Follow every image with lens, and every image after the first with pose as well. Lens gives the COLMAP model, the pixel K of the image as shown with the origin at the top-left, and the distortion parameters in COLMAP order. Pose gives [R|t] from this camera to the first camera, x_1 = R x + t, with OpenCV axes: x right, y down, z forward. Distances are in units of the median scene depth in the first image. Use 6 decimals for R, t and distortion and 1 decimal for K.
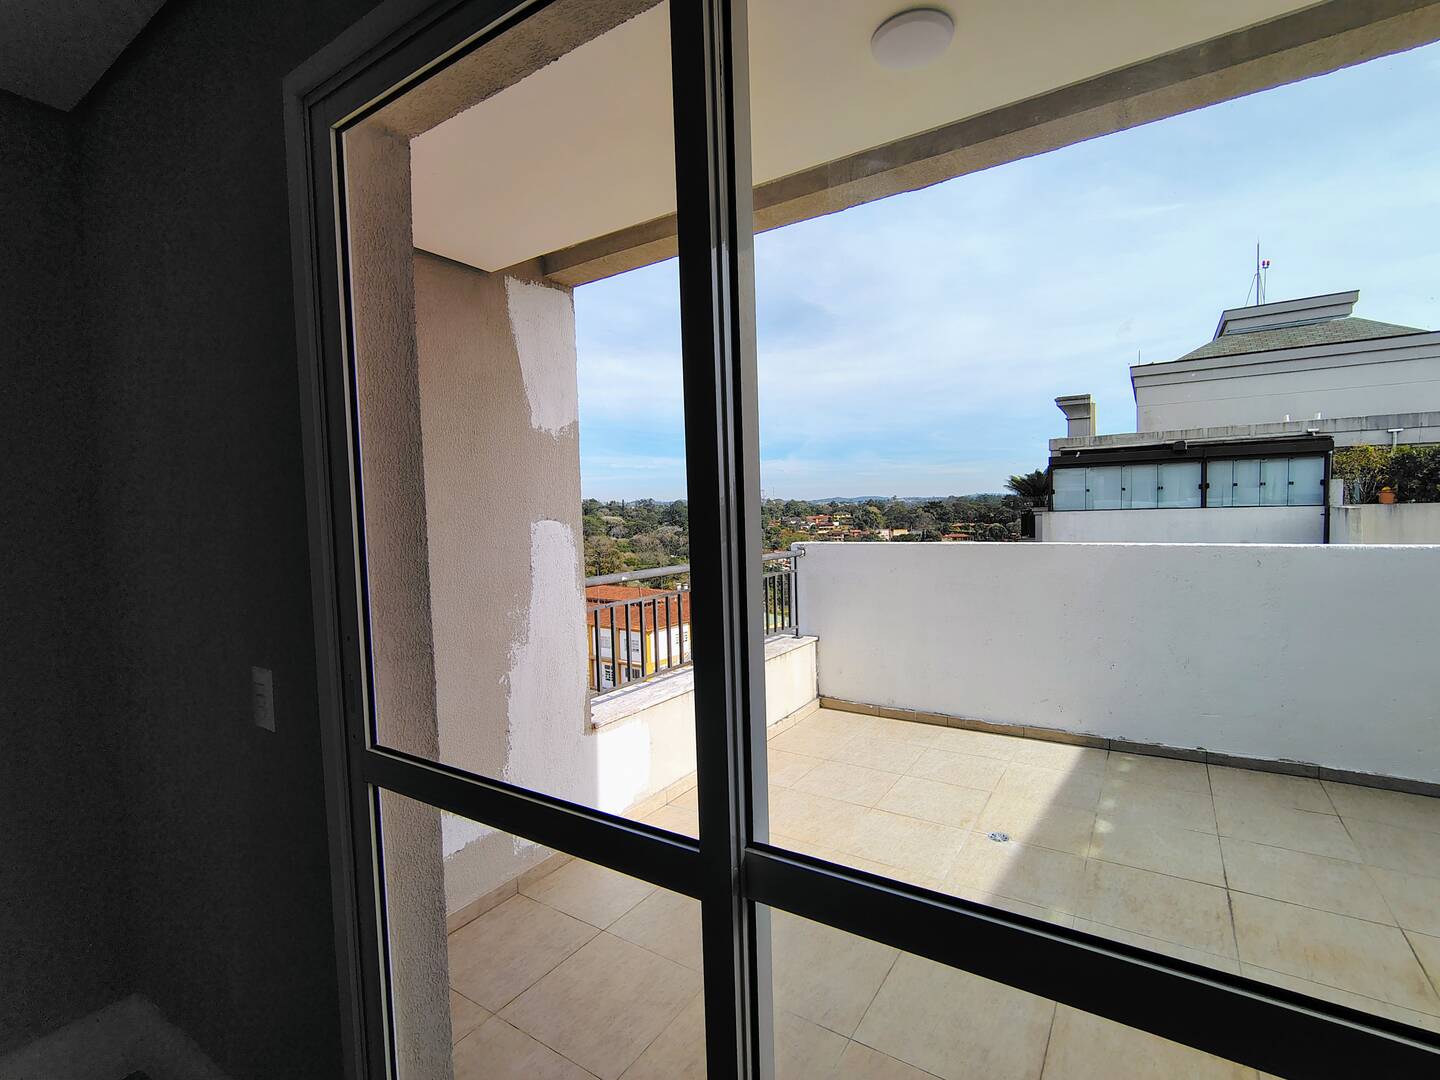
lens RADIAL K [[674.6, 0, 725.0], [0, 674.6, 545.5], [0, 0, 1]] dist [-0.011899, 0.009378]
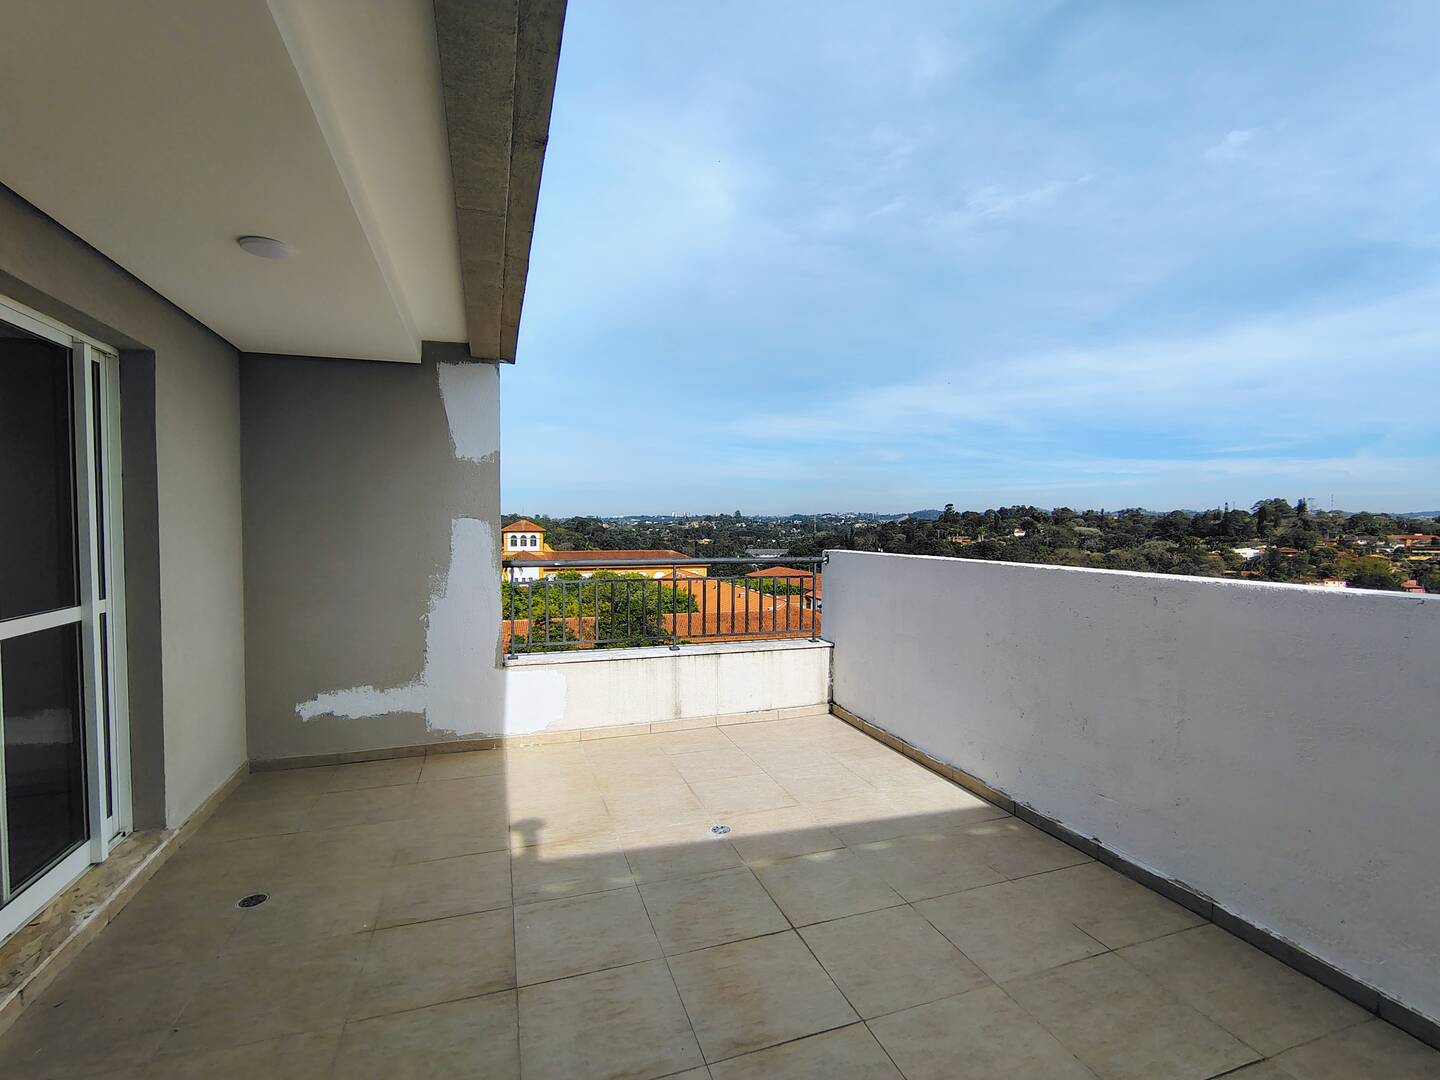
lens RADIAL K [[674.6, 0, 725.0], [0, 674.6, 545.5], [0, 0, 1]] dist [-0.011899, 0.009378]
pose [[0.781504, 0.045466, -0.622241, 0.571945], [-0.052412, 0.998600, 0.007138, -0.009002], [0.621695, 0.027035, 0.782793, 0.092553]]
